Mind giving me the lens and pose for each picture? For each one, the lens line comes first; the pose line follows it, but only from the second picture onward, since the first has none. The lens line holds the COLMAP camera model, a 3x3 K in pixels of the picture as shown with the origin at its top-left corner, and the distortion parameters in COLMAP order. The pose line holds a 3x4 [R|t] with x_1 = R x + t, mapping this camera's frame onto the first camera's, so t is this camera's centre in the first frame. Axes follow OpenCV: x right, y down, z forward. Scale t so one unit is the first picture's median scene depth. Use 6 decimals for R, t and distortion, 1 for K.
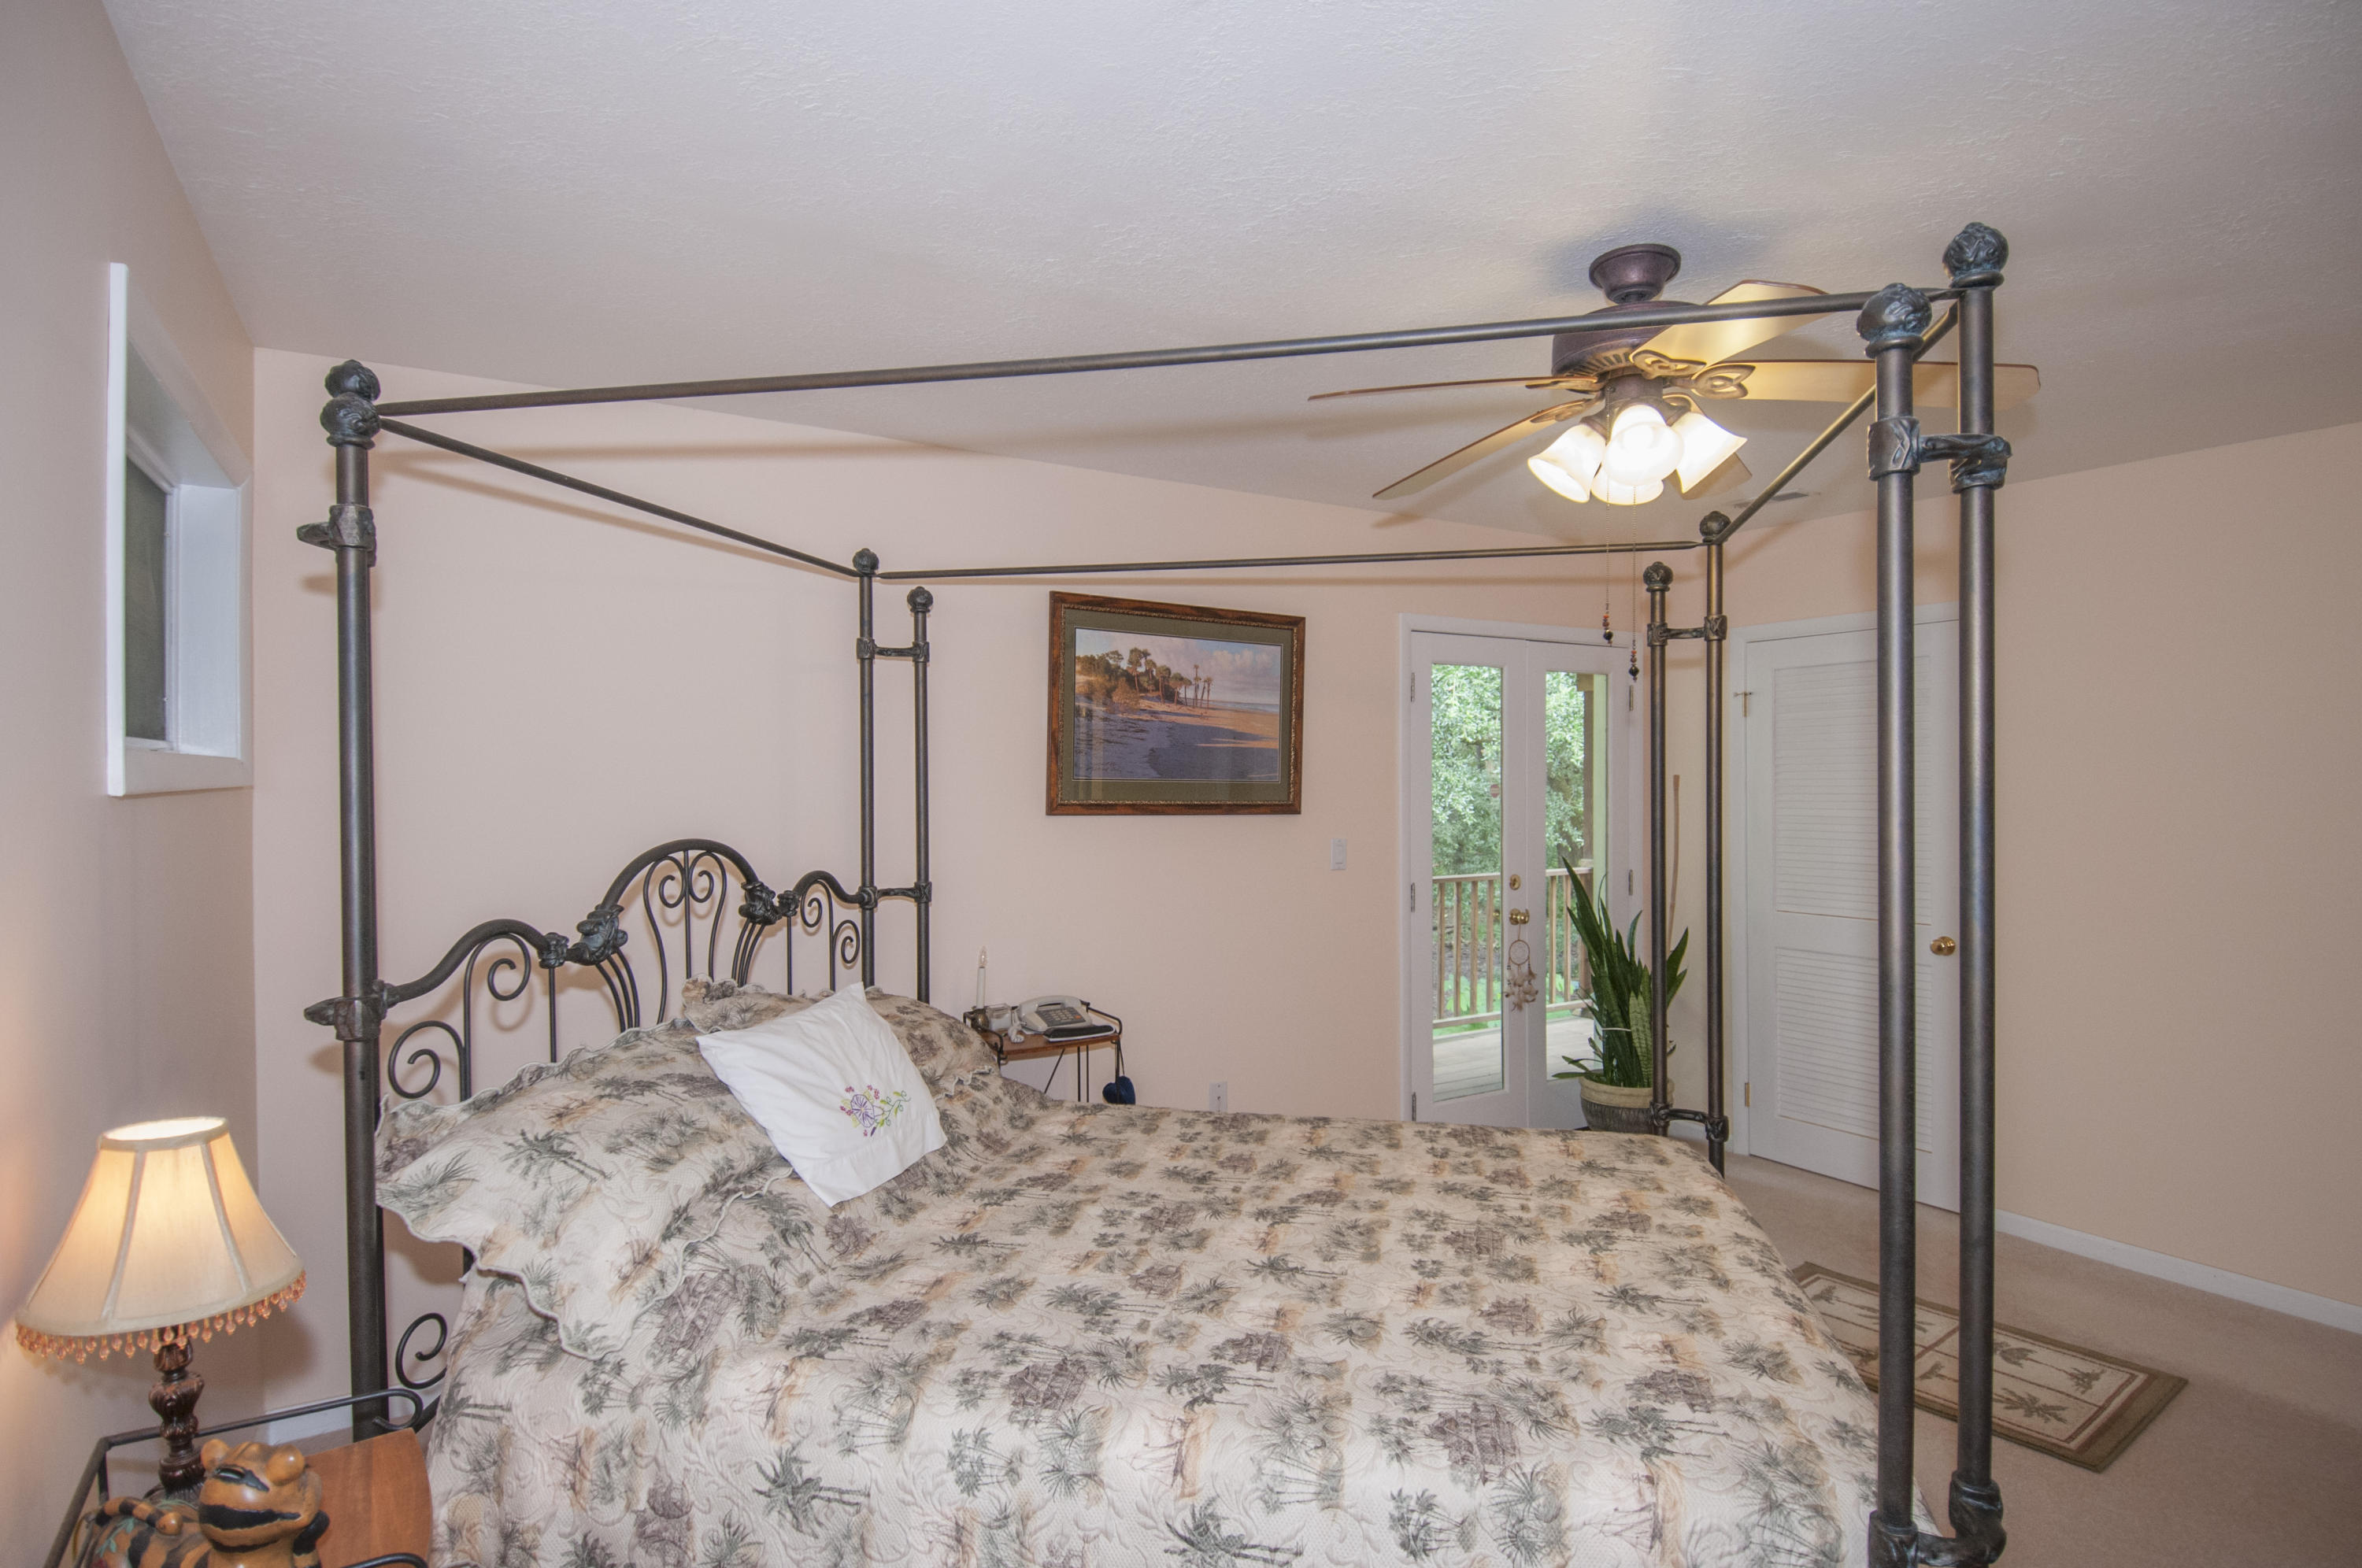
lens RADIAL K [[1221.8, 0, 1204.9], [0, 1221.8, 787.0], [0, 0, 1]] dist [0.049905, -0.055266]
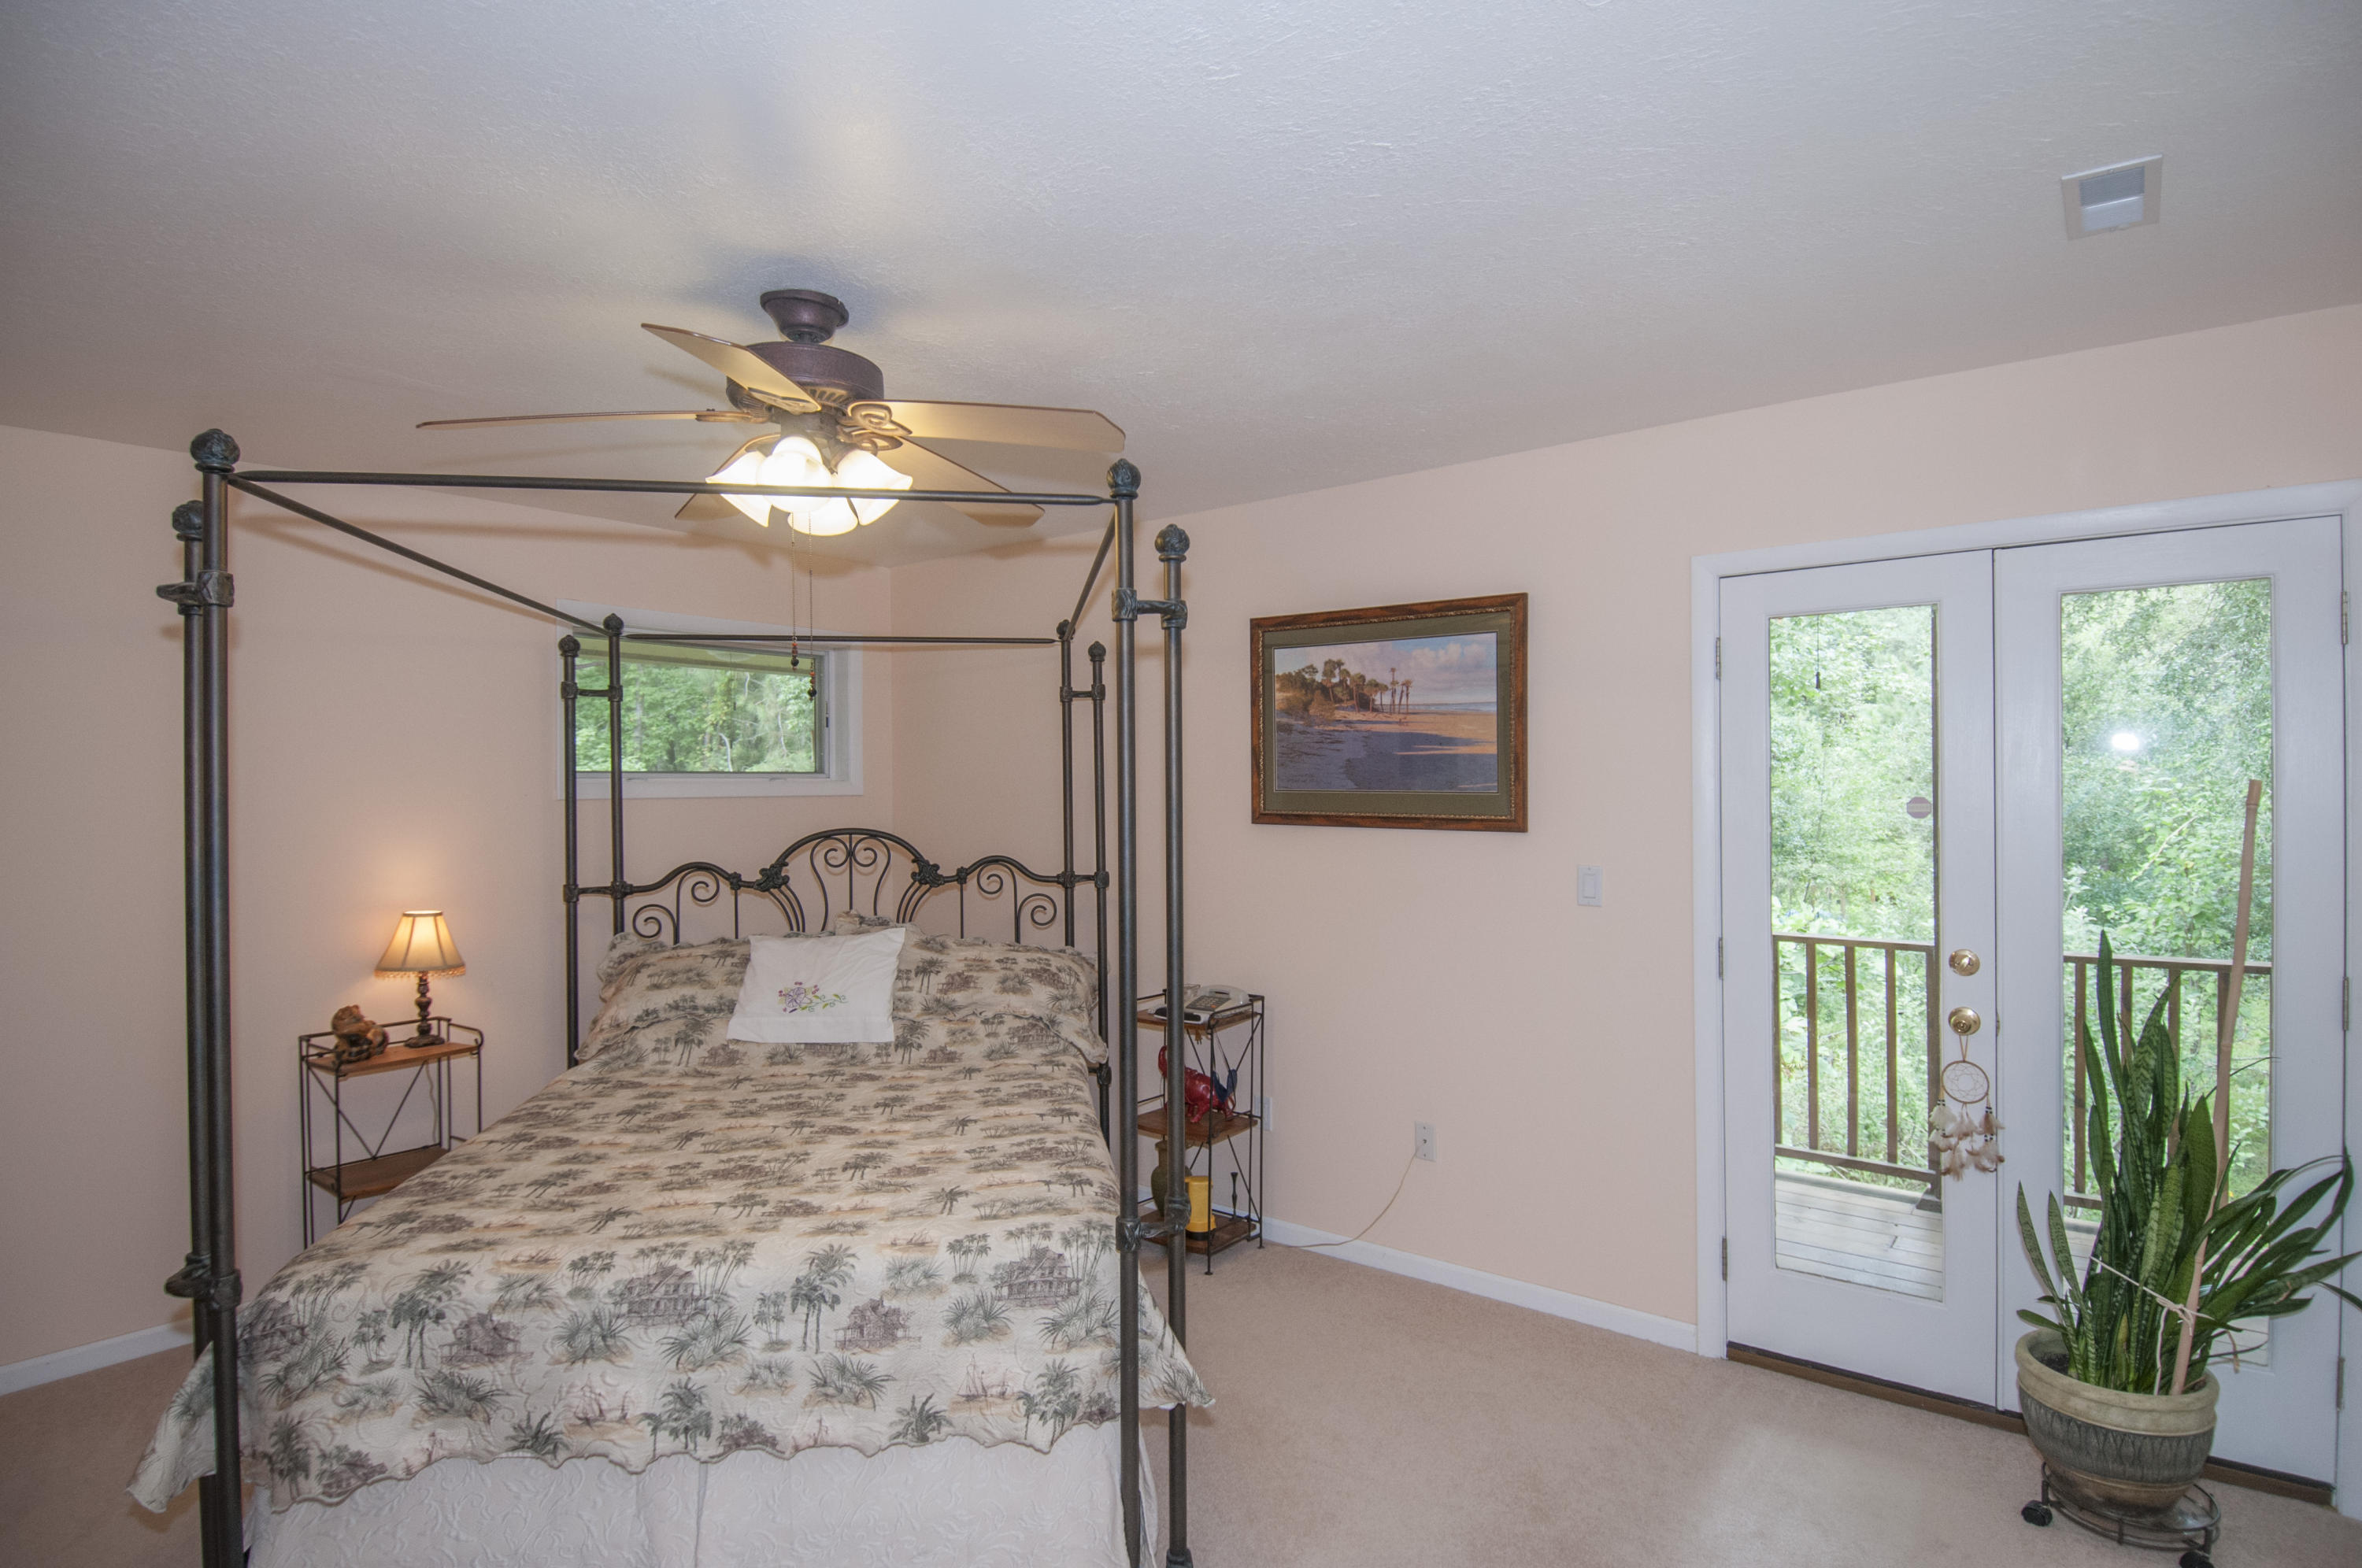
lens RADIAL K [[1221.8, 0, 1204.9], [0, 1221.8, 787.0], [0, 0, 1]] dist [0.049905, -0.055266]
pose [[0.353944, -0.002506, -0.935263, 0.841556], [-0.001071, 0.999995, -0.003084, -0.005913], [0.935266, 0.002094, 0.353940, 0.547881]]
